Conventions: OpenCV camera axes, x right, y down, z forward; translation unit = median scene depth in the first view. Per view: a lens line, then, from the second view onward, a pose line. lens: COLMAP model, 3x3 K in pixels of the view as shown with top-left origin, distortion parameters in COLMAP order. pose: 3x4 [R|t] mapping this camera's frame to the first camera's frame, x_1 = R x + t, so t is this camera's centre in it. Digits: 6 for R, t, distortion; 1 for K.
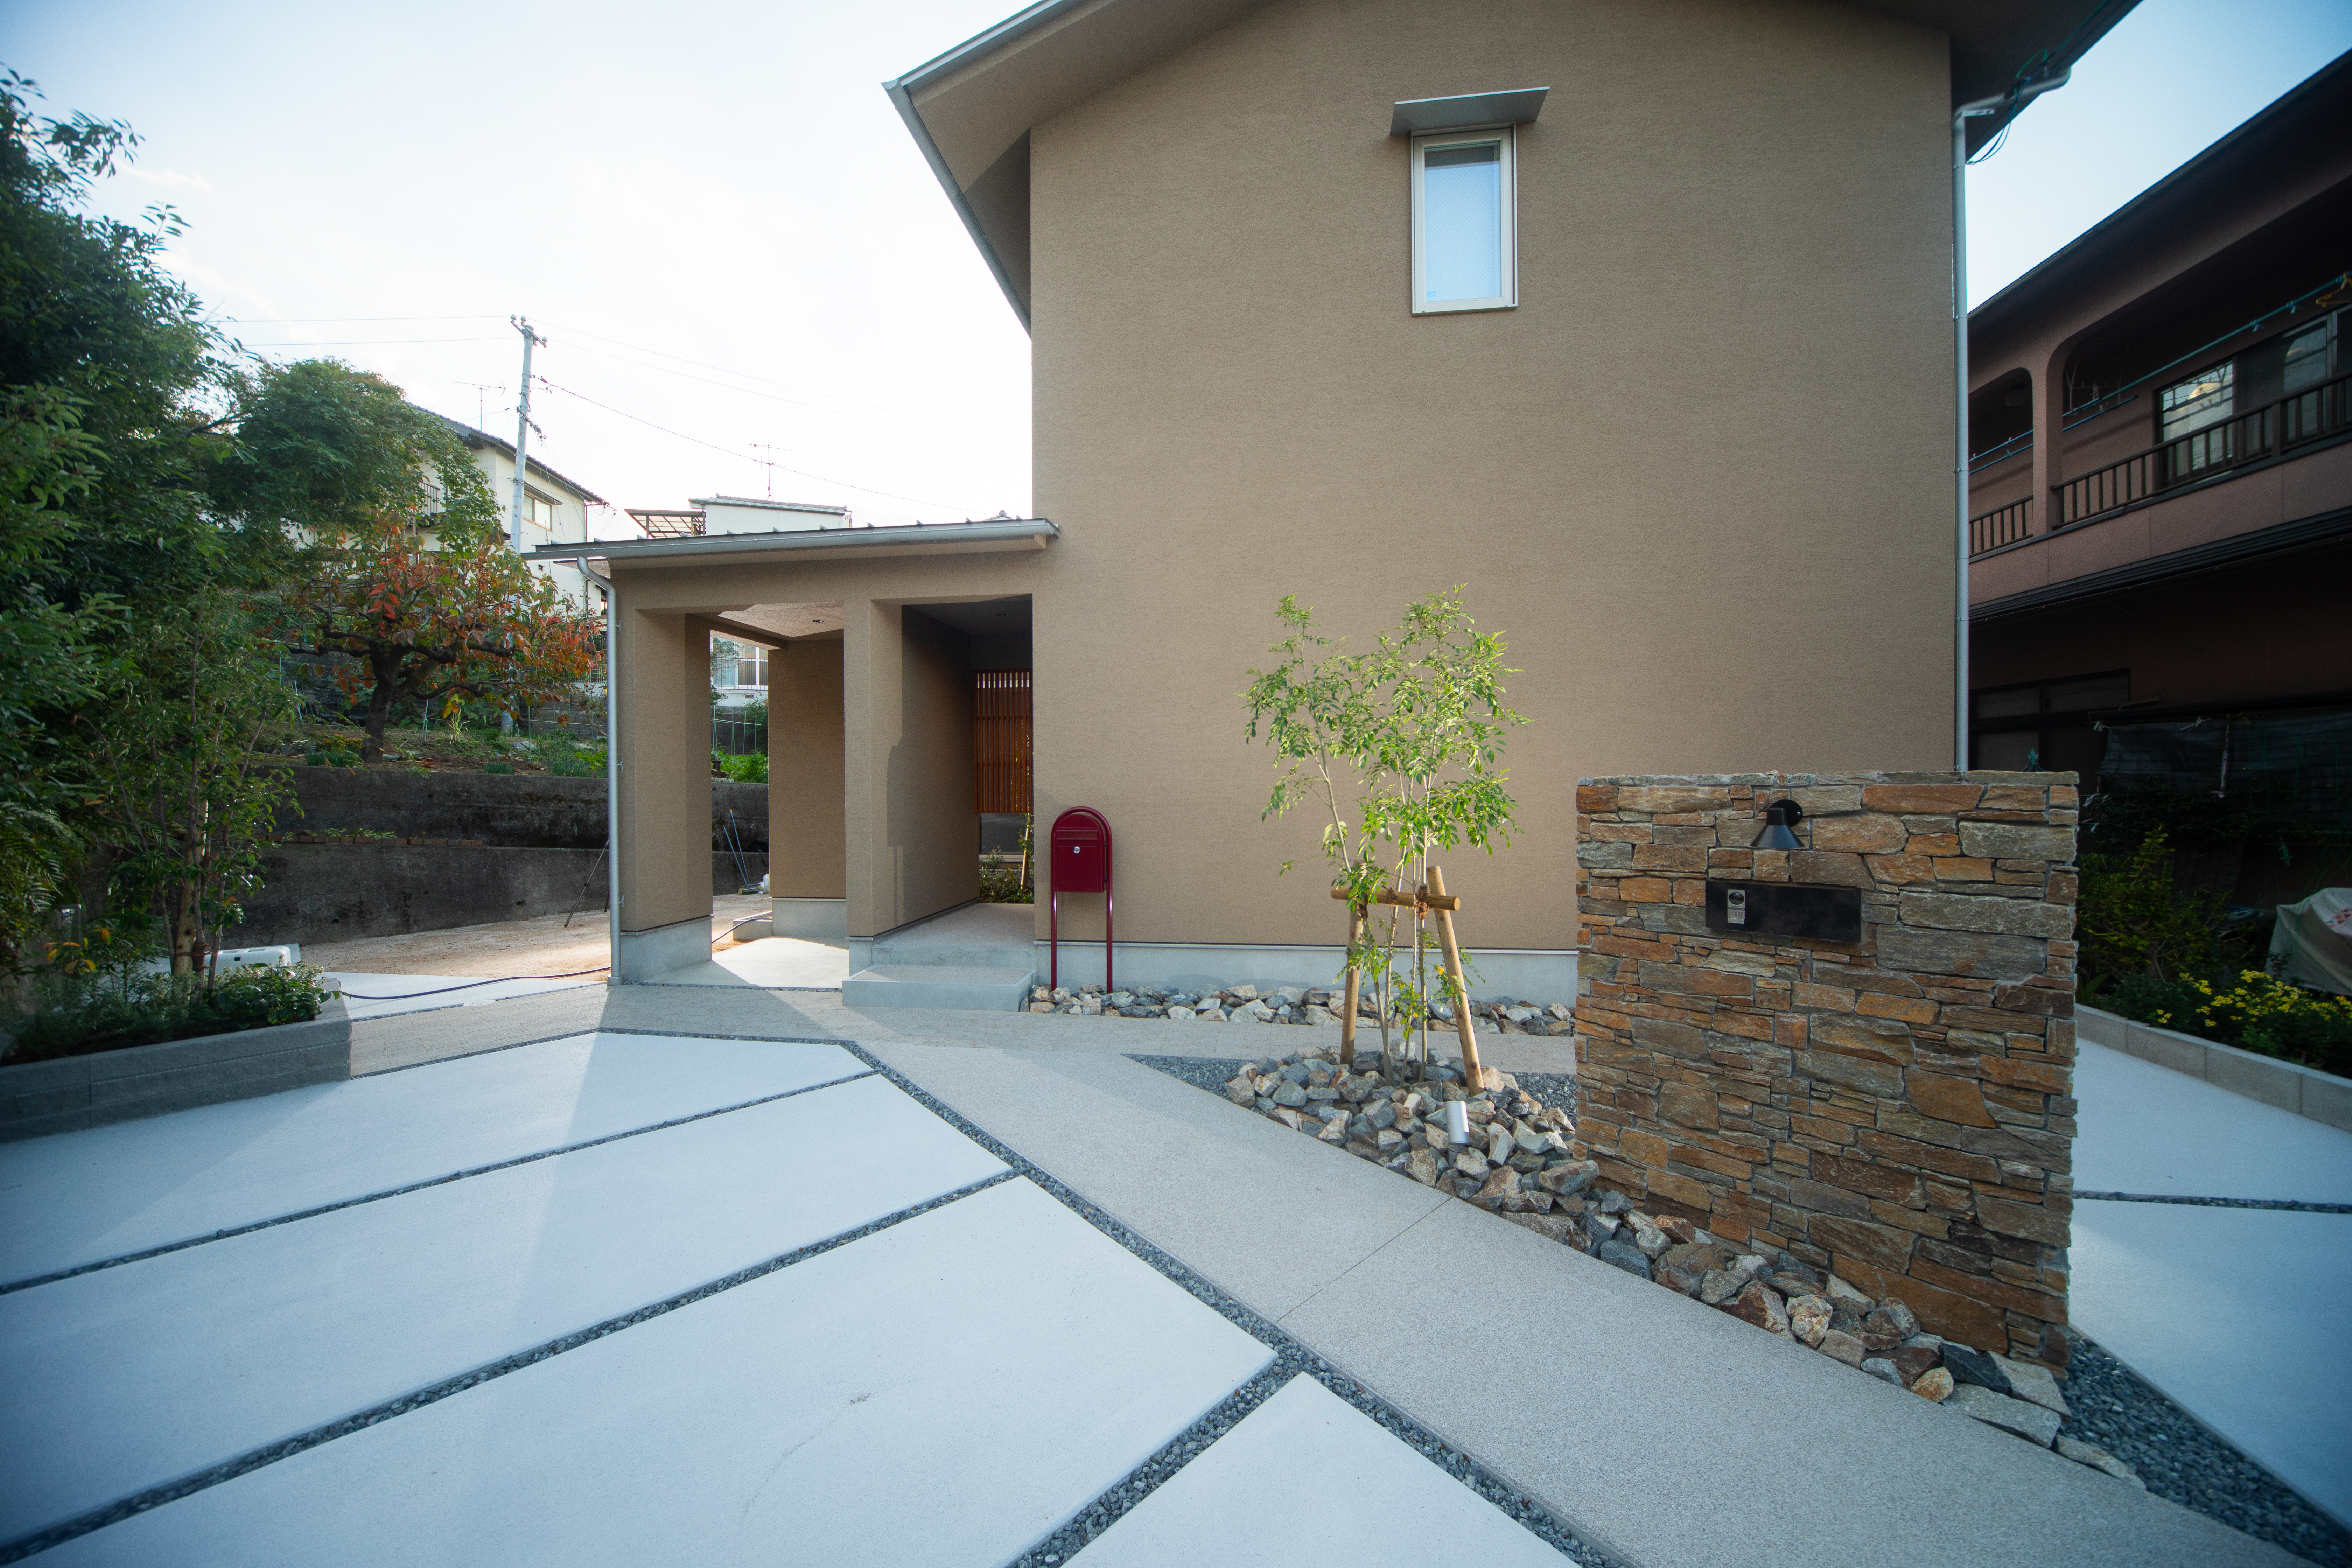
lens RADIAL K [[828.6, 0, 1170.8], [0, 828.6, 799.9], [0, 0, 1]] dist [-0.001836, -0.000073]
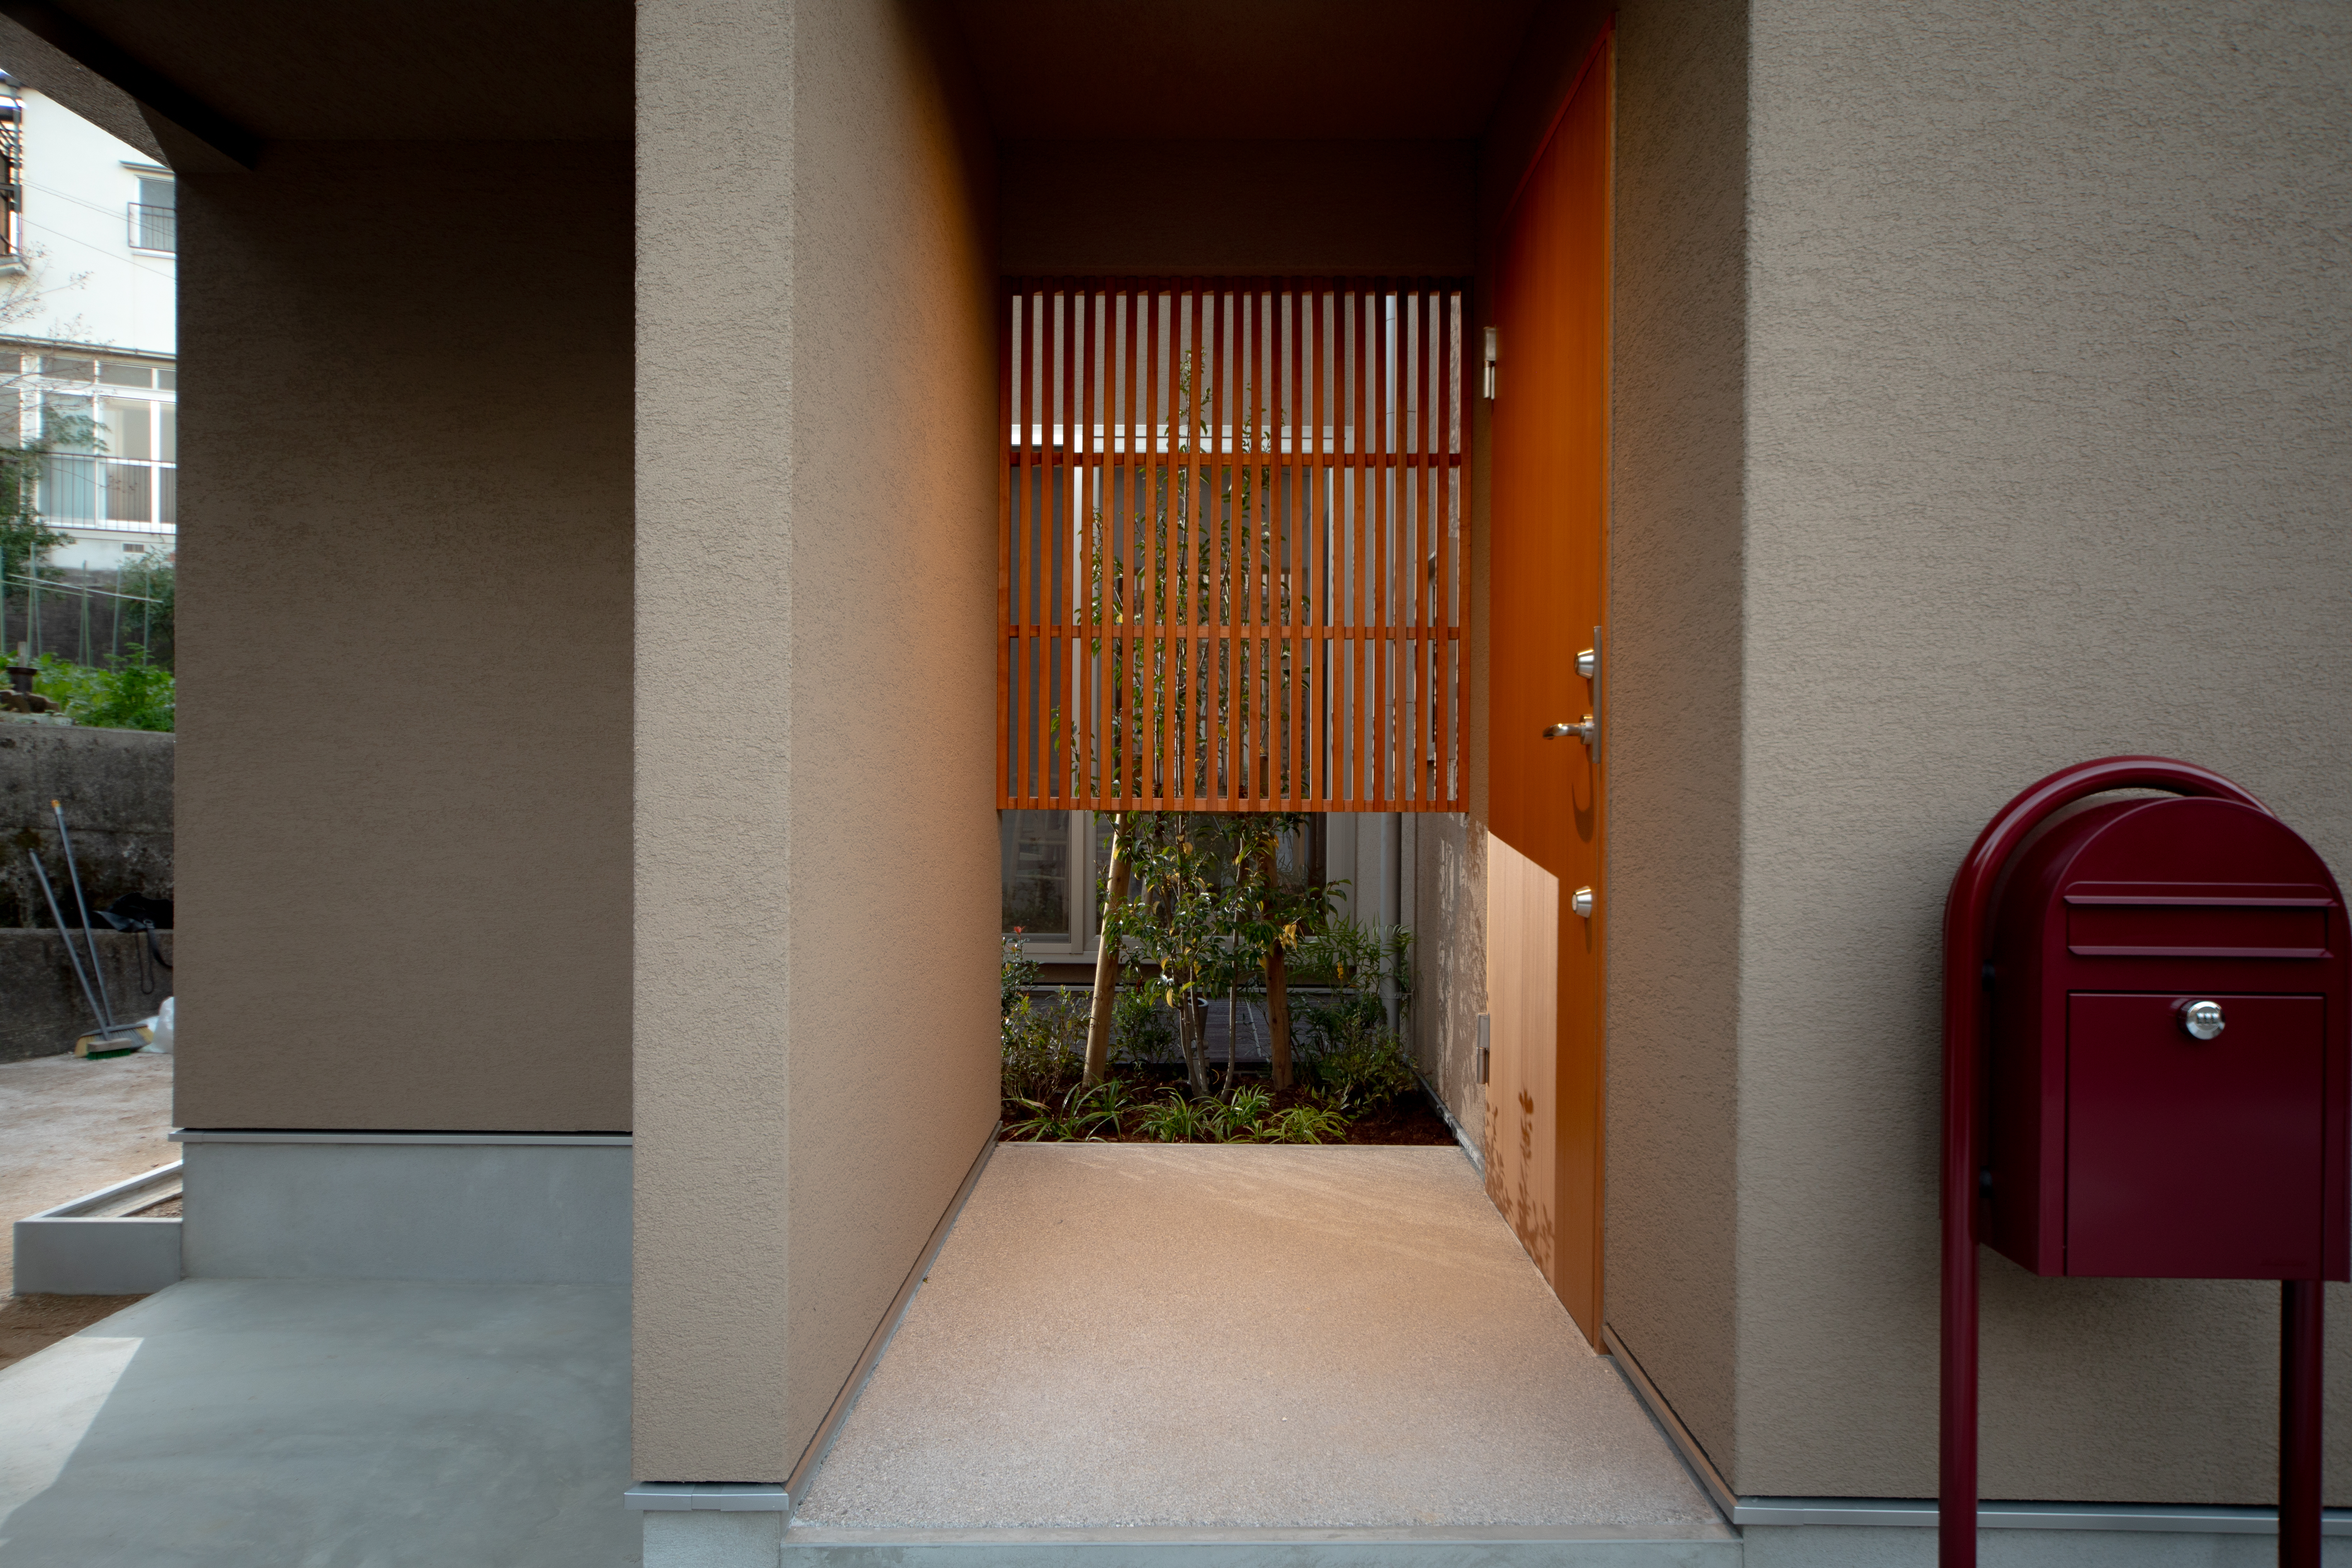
lens RADIAL K [[1515.8, 0, 1164.3], [0, 1515.8, 783.0], [0, 0, 1]] dist [0.001976, 0.002420]
pose [[0.992258, 0.007198, 0.123984, -0.079832], [-0.005653, 0.999902, -0.012804, 0.004318], [-0.124064, 0.012004, 0.992202, 0.164737]]
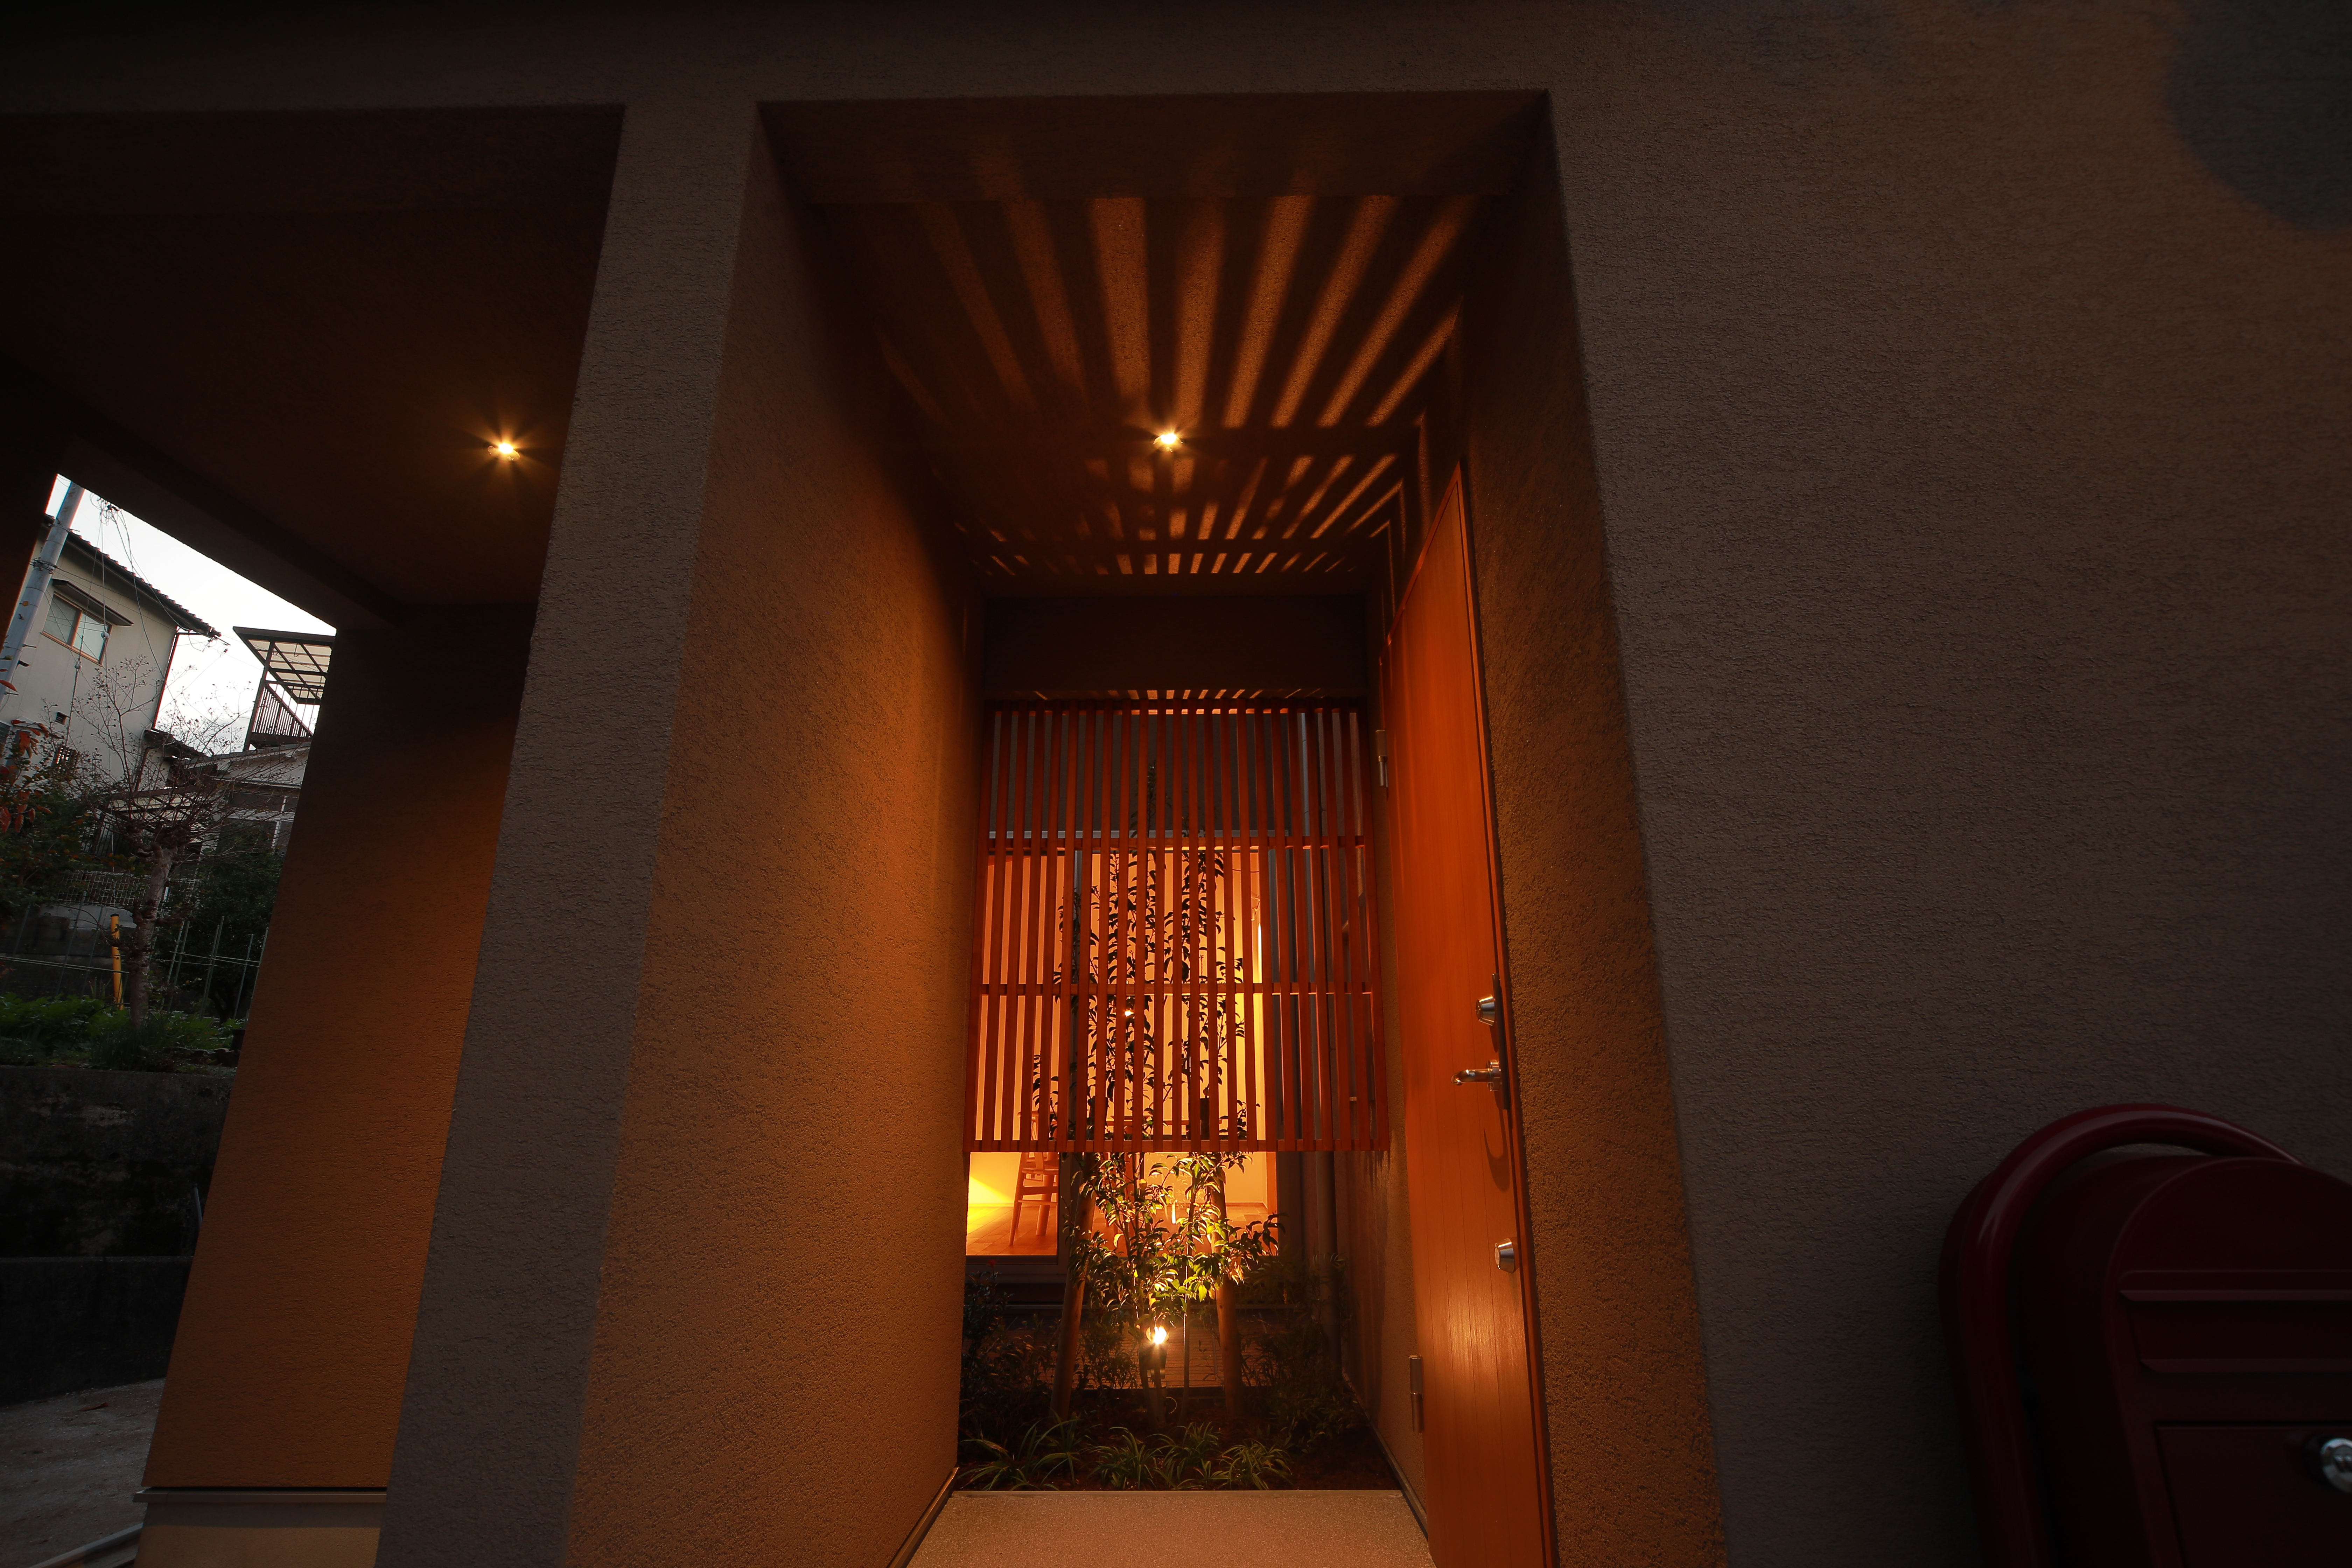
lens RADIAL K [[1119.7, 0, 1170.8], [0, 1119.7, 789.7], [0, 0, 1]] dist [-0.009458, 0.001491]
pose [[0.991377, 0.032964, 0.126828, -0.077895], [0.005310, 0.956943, -0.290228, 0.003939], [-0.130934, 0.288398, 0.948516, 0.169798]]
